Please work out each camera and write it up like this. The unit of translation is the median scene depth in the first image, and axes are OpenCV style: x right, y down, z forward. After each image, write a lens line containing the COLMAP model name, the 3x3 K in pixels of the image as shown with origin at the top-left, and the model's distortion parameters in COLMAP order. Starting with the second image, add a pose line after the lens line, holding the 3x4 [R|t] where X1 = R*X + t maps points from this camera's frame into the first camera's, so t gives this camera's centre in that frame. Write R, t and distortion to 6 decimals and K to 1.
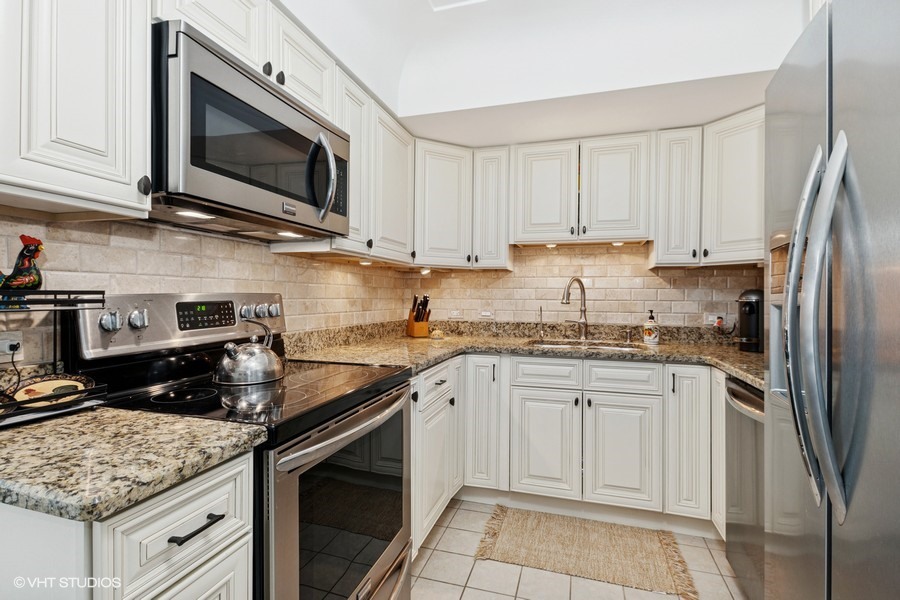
lens RADIAL K [[429.3, 0, 445.6], [0, 429.3, 300.7], [0, 0, 1]] dist [0.003150, 0.000103]
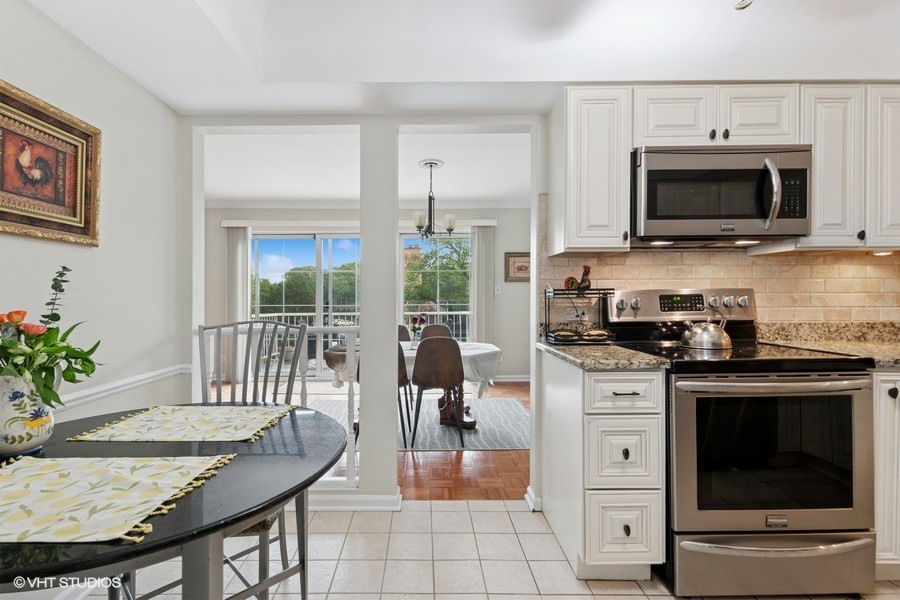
lens RADIAL K [[396.5, 0, 441.7], [0, 396.5, 297.3], [0, 0, 1]] dist [-0.007175, 0.000029]
pose [[0.315648, -0.003690, -0.948869, 0.560267], [-0.003227, 0.999982, -0.004963, 0.023570], [0.948871, 0.004628, 0.315630, -0.287953]]
